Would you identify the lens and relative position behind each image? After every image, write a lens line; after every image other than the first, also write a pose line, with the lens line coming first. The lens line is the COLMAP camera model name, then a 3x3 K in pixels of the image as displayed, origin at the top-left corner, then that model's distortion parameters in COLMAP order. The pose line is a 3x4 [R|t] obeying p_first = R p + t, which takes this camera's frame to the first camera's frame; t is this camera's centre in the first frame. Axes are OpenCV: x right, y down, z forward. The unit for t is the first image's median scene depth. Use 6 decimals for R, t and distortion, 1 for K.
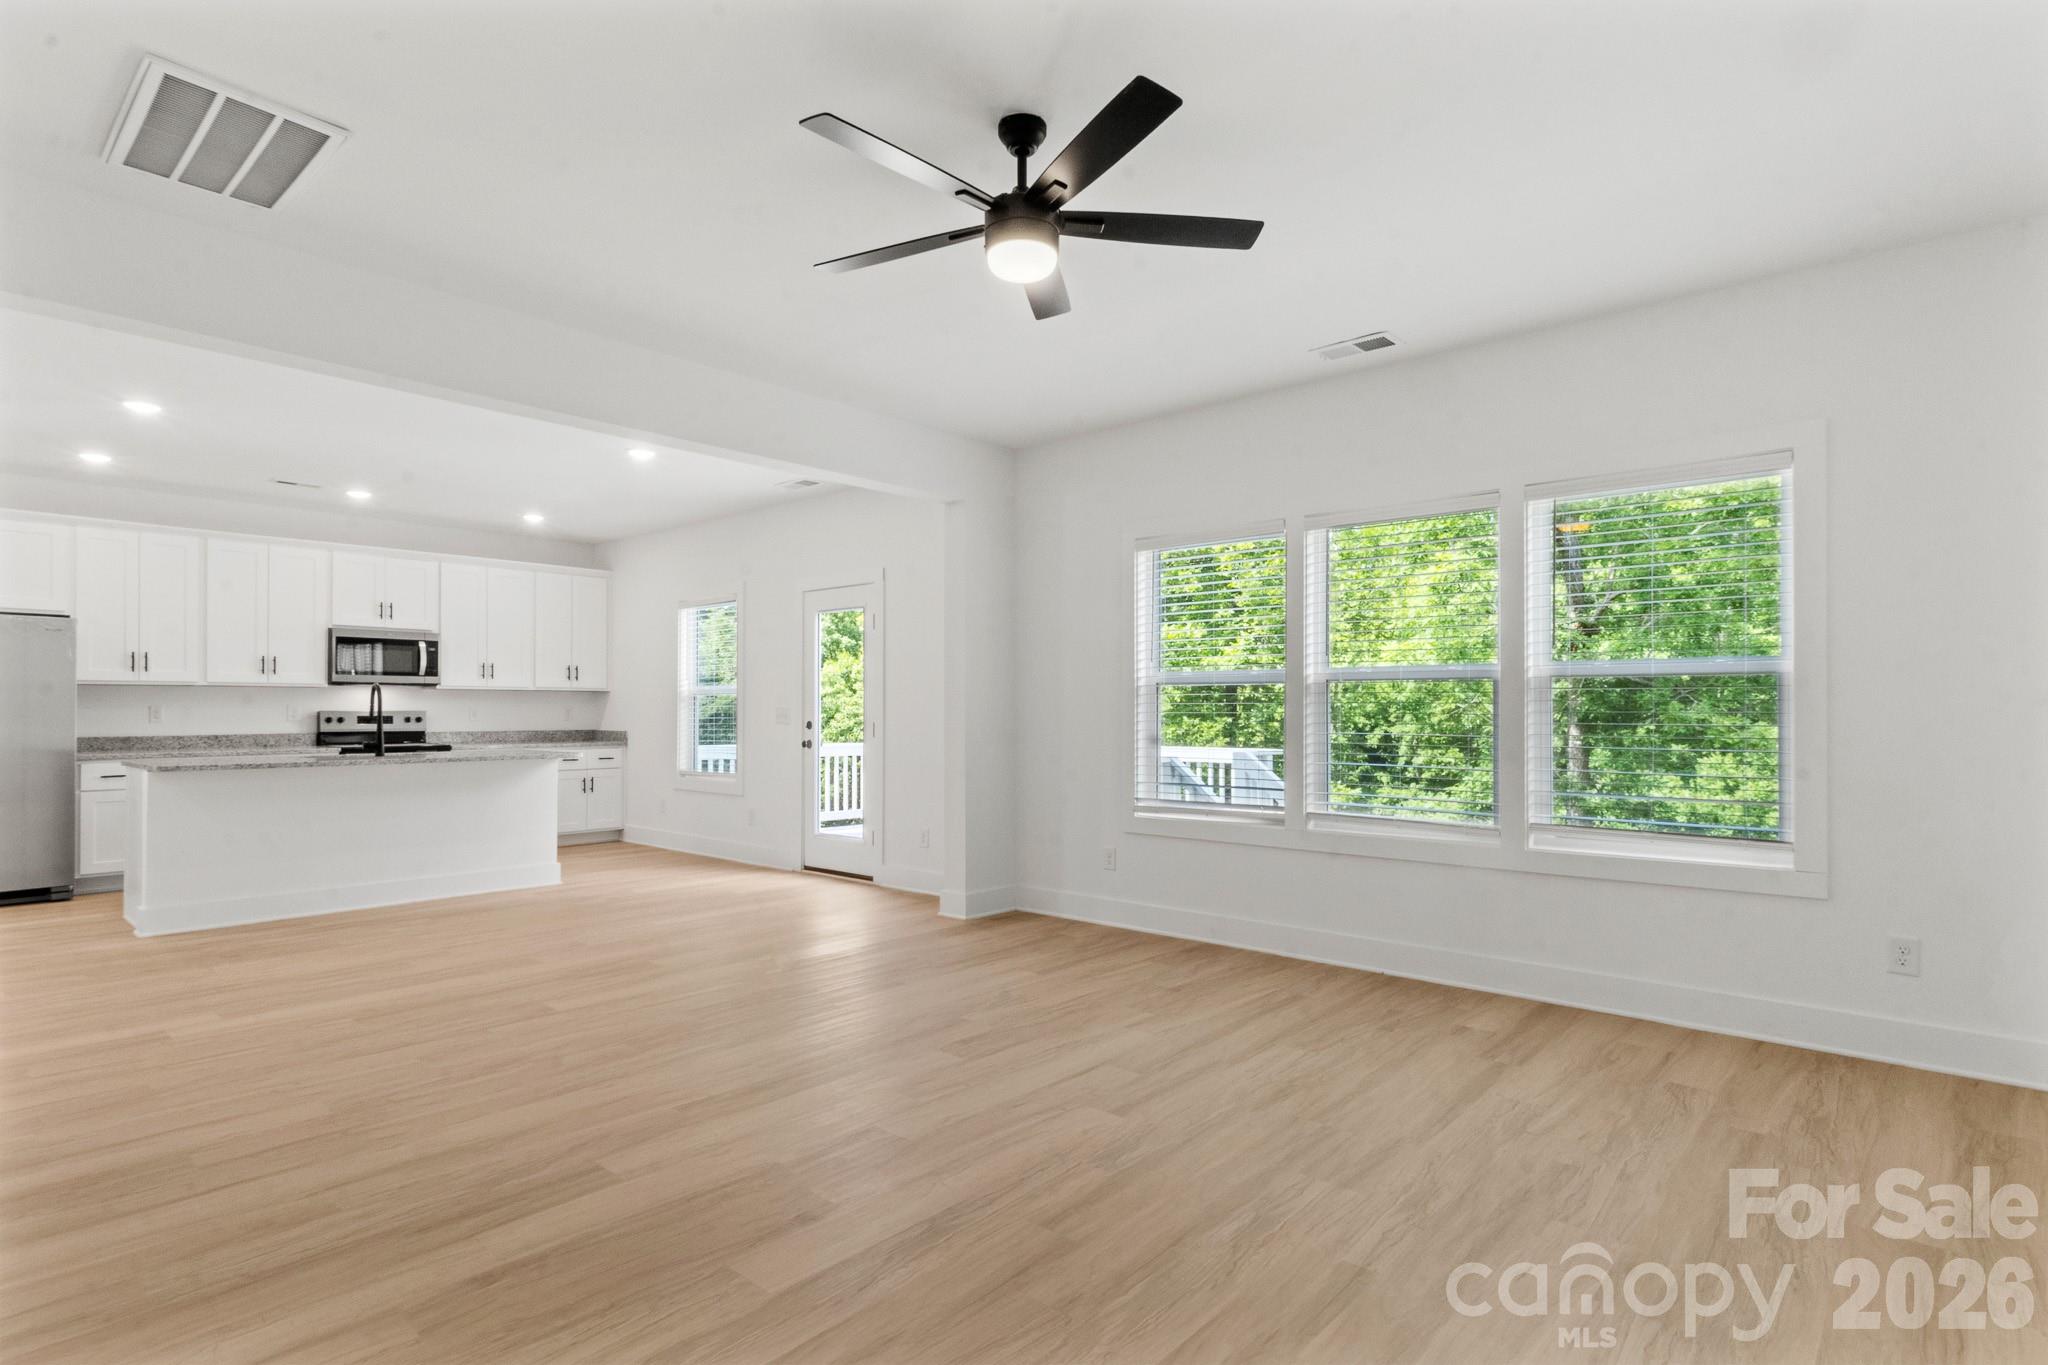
lens RADIAL K [[1039.5, 0, 1026.2], [0, 1039.5, 701.2], [0, 0, 1]] dist [0.002587, 0.001421]
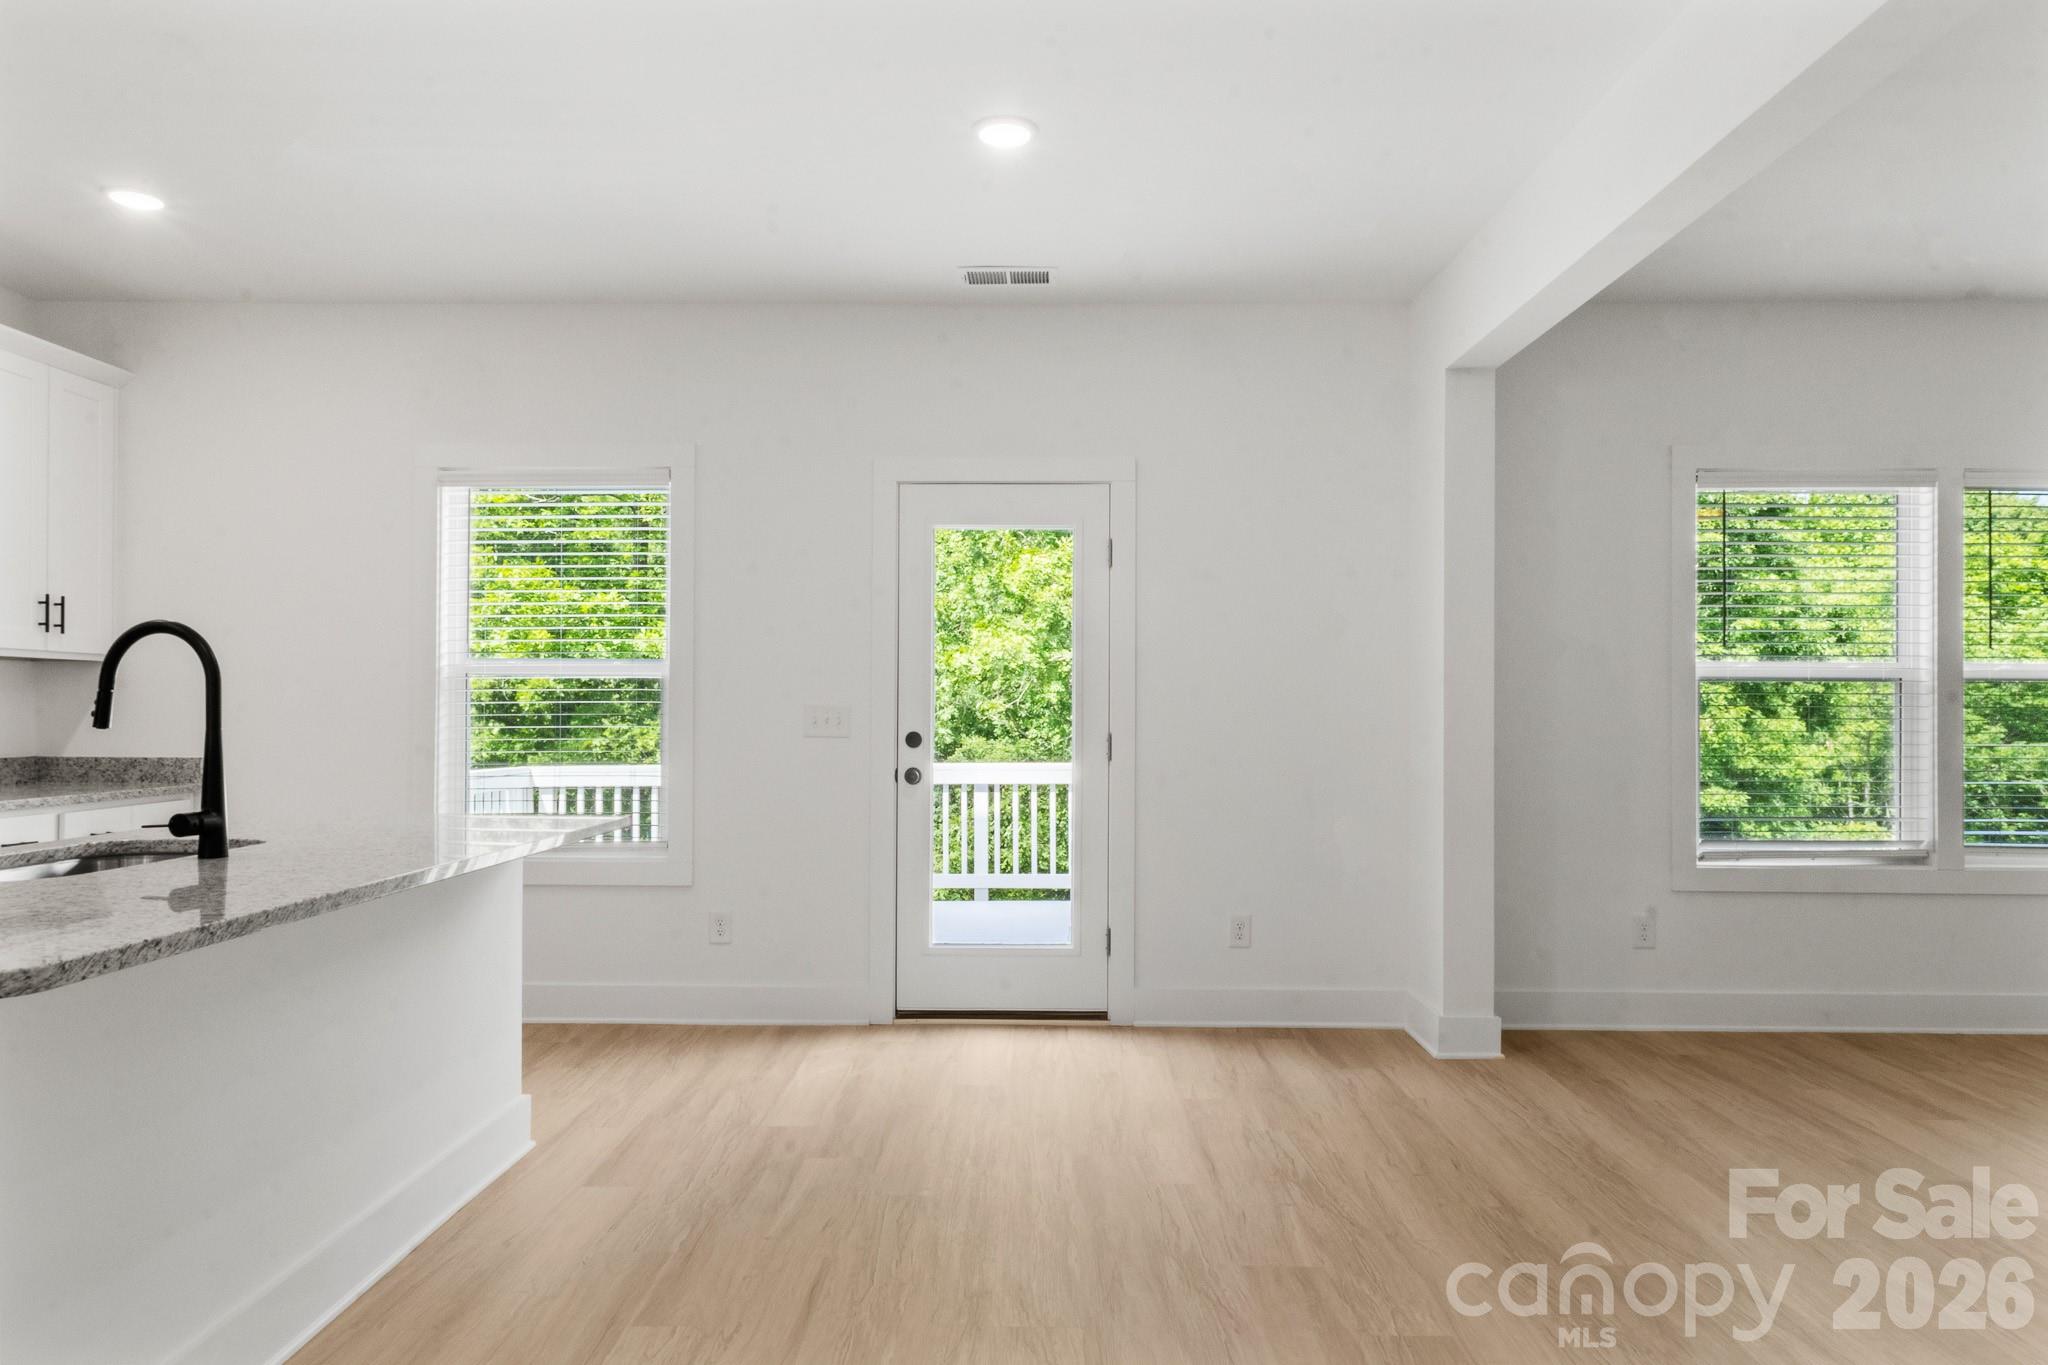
lens RADIAL K [[1276.0, 0, 1028.6], [0, 1276.0, 700.4], [0, 0, 1]] dist [0.006815, -0.000021]
pose [[0.752330, 0.010307, 0.658706, -0.631058], [-0.010151, 0.999940, -0.004052, 0.005220], [-0.658708, -0.003638, 0.752390, 0.512846]]
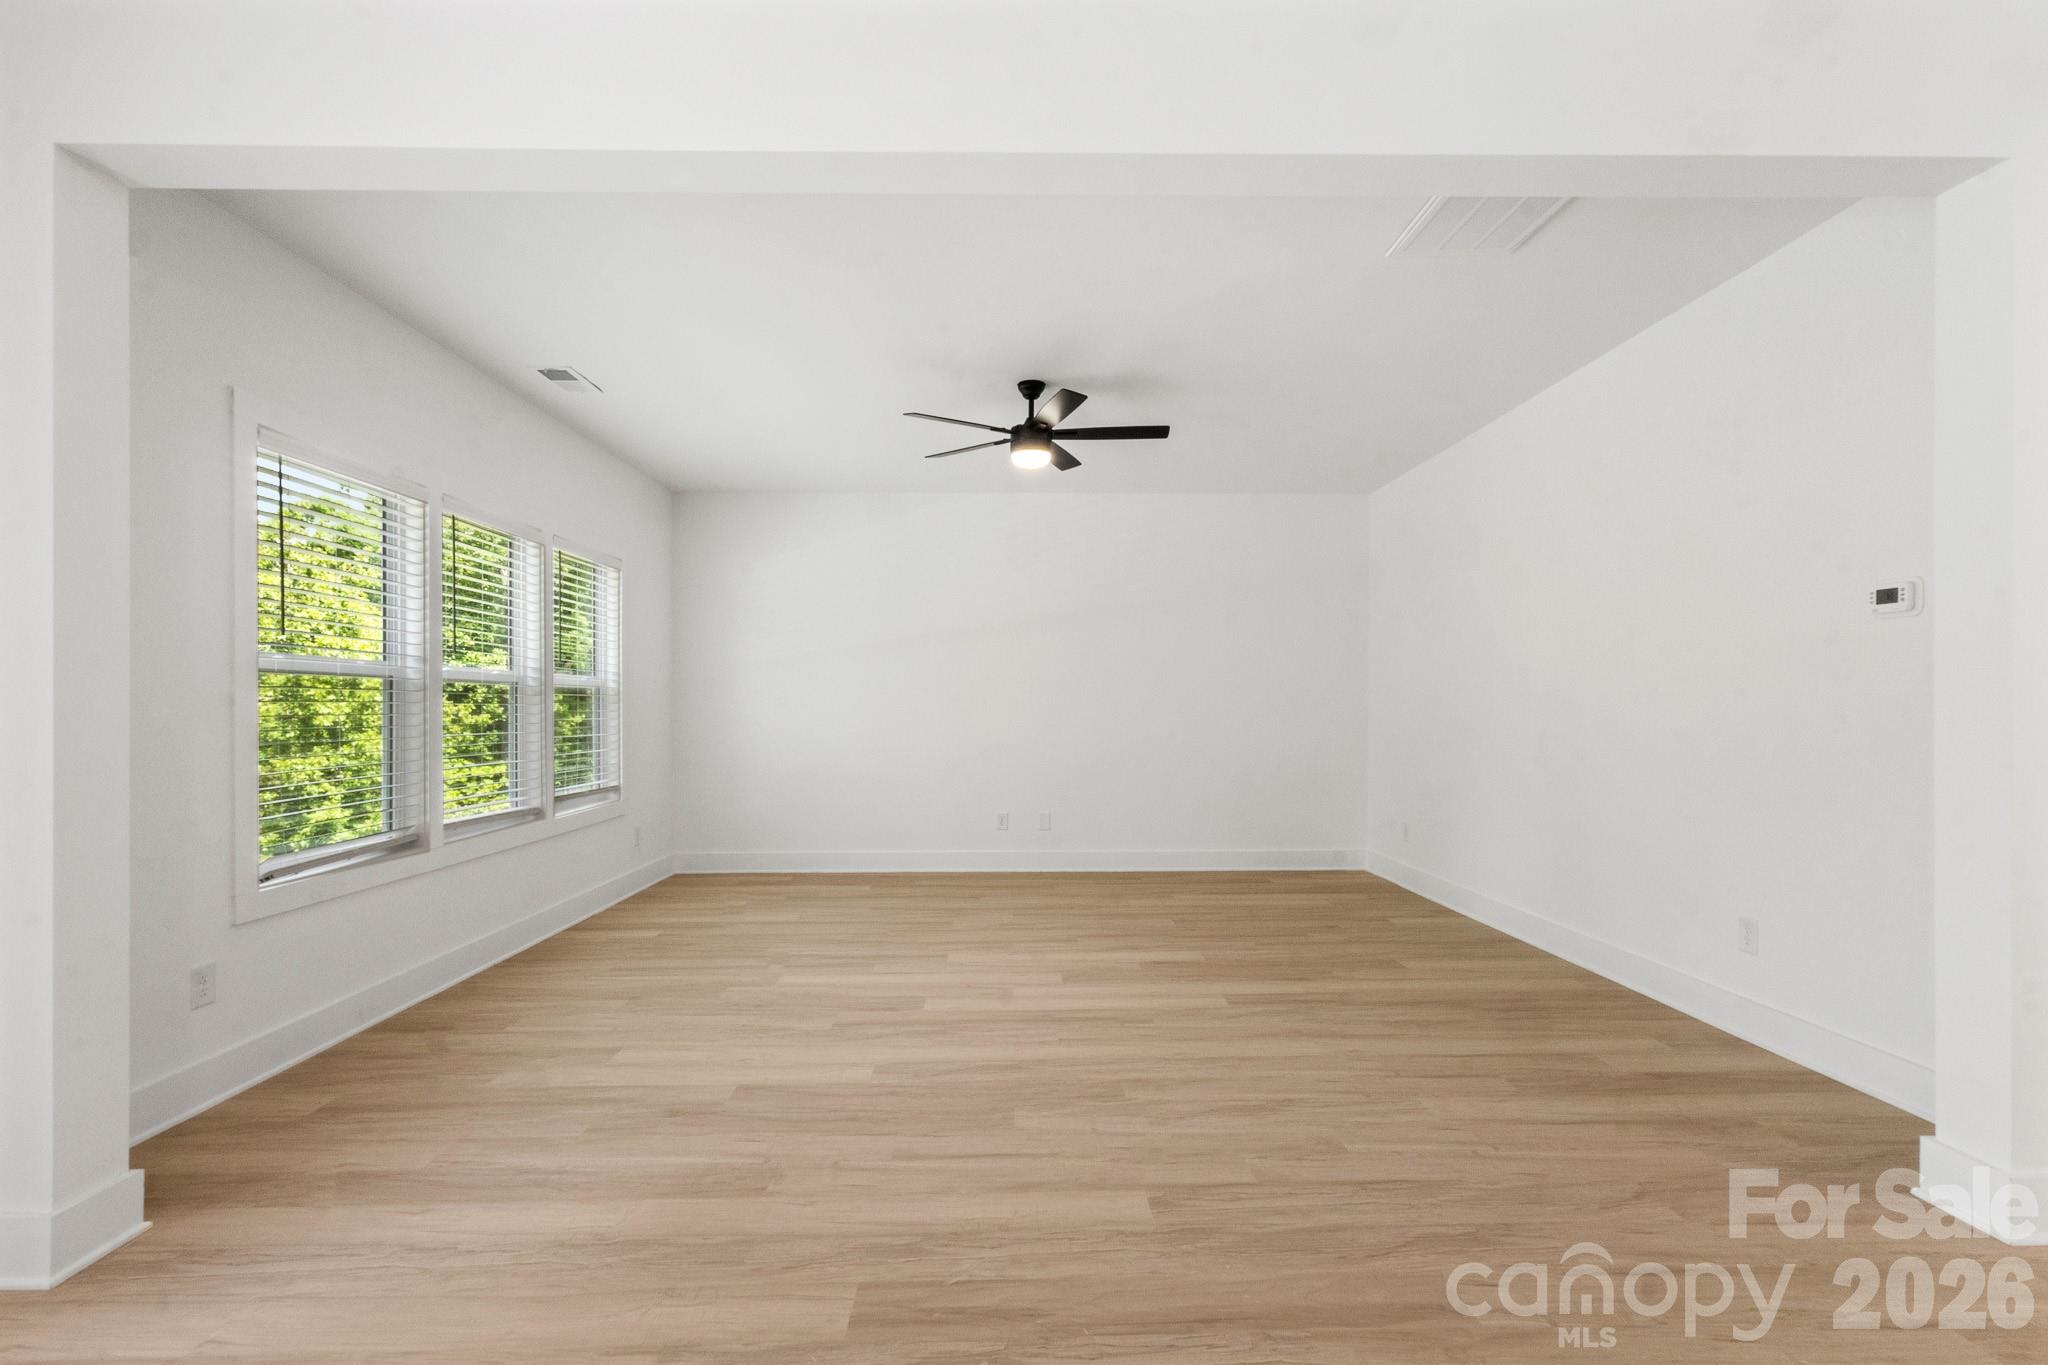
lens RADIAL K [[950.7, 0, 1026.9], [0, 950.7, 714.9], [0, 0, 1]] dist [0.001782, 0.000398]
pose [[-0.683341, -0.003246, 0.730093, -0.469869], [-0.000358, 0.999991, 0.004111, 0.005460], [-0.730100, 0.002548, -0.683336, 0.830902]]
